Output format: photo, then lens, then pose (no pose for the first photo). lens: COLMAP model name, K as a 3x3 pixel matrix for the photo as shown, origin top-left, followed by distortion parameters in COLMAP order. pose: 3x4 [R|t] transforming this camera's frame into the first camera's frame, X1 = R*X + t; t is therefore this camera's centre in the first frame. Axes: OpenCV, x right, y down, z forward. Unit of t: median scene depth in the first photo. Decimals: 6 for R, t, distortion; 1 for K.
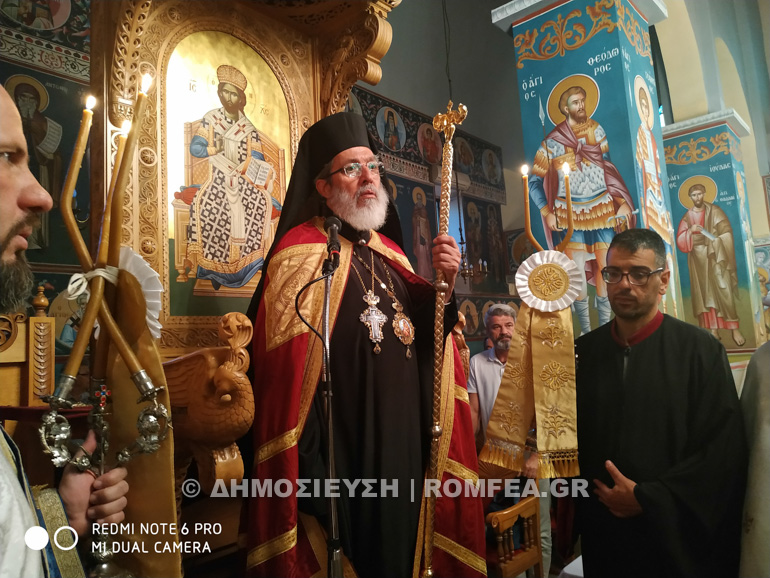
lens RADIAL K [[567.0, 0, 382.5], [0, 567.0, 288.4], [0, 0, 1]] dist [-0.012924, 0.001179]
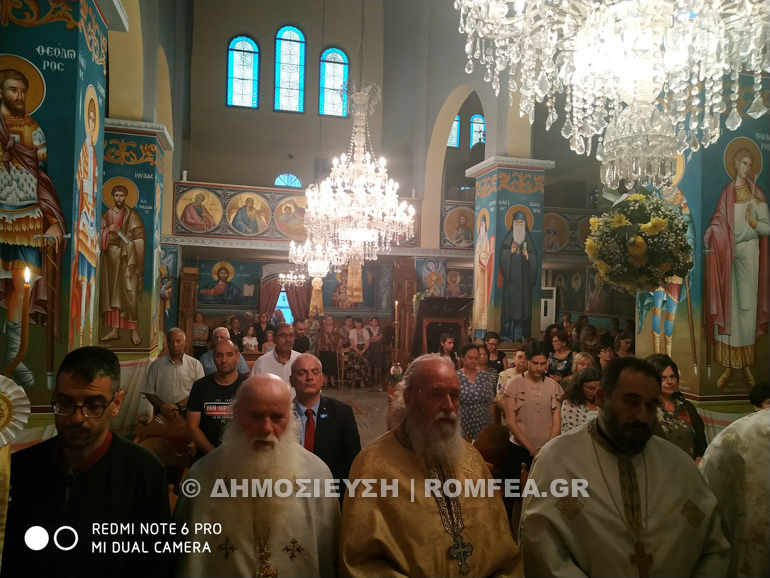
lens RADIAL K [[567.0, 0, 382.9], [0, 567.0, 287.6], [0, 0, 1]] dist [-0.012924, 0.001179]
pose [[0.540711, 0.081638, 0.837238, -0.039470], [-0.153591, 0.988130, 0.002841, -0.121403], [-0.827068, -0.130128, 0.546832, 0.044912]]
